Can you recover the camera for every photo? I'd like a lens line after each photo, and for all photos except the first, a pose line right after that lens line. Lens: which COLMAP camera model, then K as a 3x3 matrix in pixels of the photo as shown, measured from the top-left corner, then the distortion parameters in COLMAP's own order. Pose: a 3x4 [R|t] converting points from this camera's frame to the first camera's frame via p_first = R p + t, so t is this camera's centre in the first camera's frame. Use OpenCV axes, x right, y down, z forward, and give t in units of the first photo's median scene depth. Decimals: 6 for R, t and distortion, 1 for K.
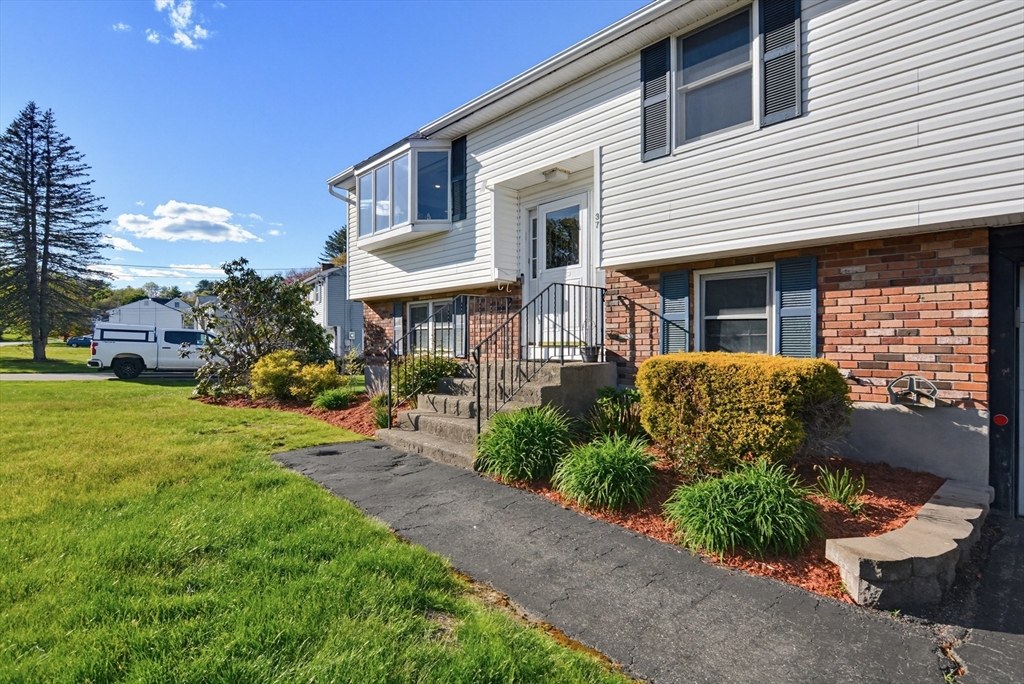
lens RADIAL K [[500.9, 0, 512.8], [0, 500.9, 346.0], [0, 0, 1]] dist [-0.004997, -0.000710]
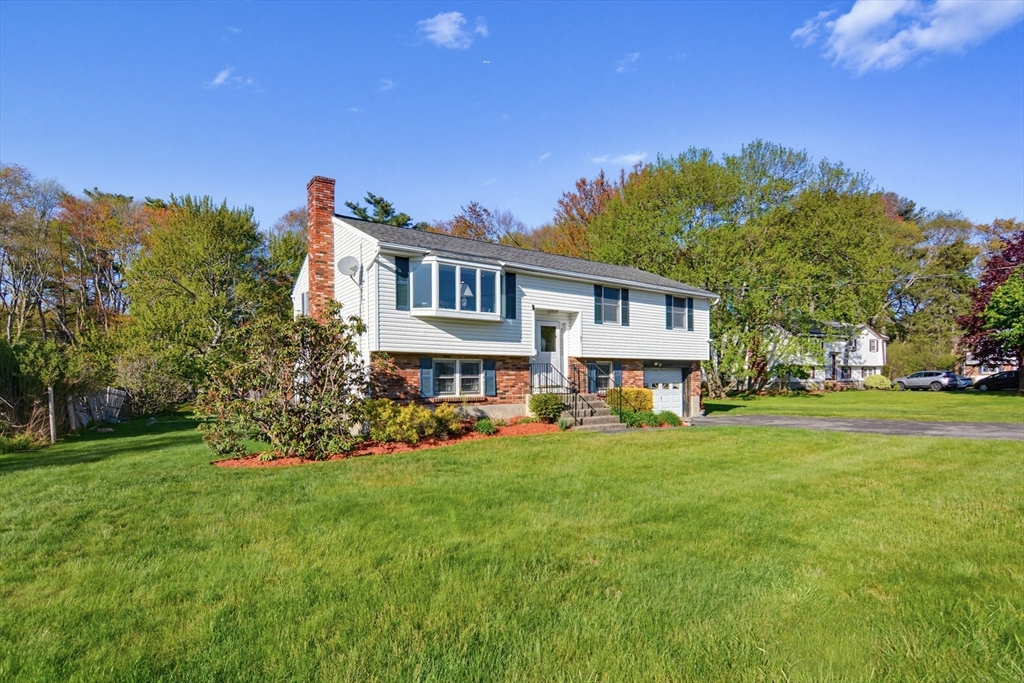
lens RADIAL K [[524.0, 0, 515.1], [0, 524.0, 373.1], [0, 0, 1]] dist [-0.000765, -0.000052]
pose [[0.129887, 0.005480, 0.991514, -2.308397], [0.011791, 0.999905, -0.007071, -0.050509], [-0.991459, 0.012609, 0.129810, 0.875117]]
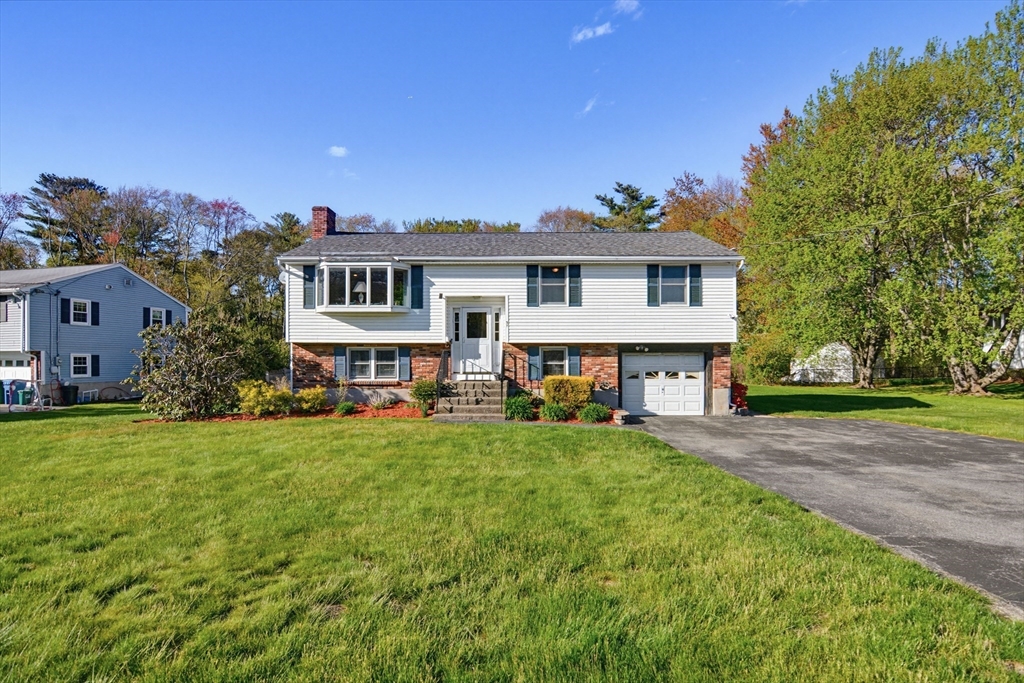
lens RADIAL K [[514.3, 0, 512.0], [0, 514.3, 341.5], [0, 0, 1]] dist [-0.002154, -0.000322]
pose [[0.695785, 0.021775, 0.717920, -1.480415], [0.007031, 0.999286, -0.037124, -0.059166], [-0.718216, 0.030878, 0.695135, -0.722644]]
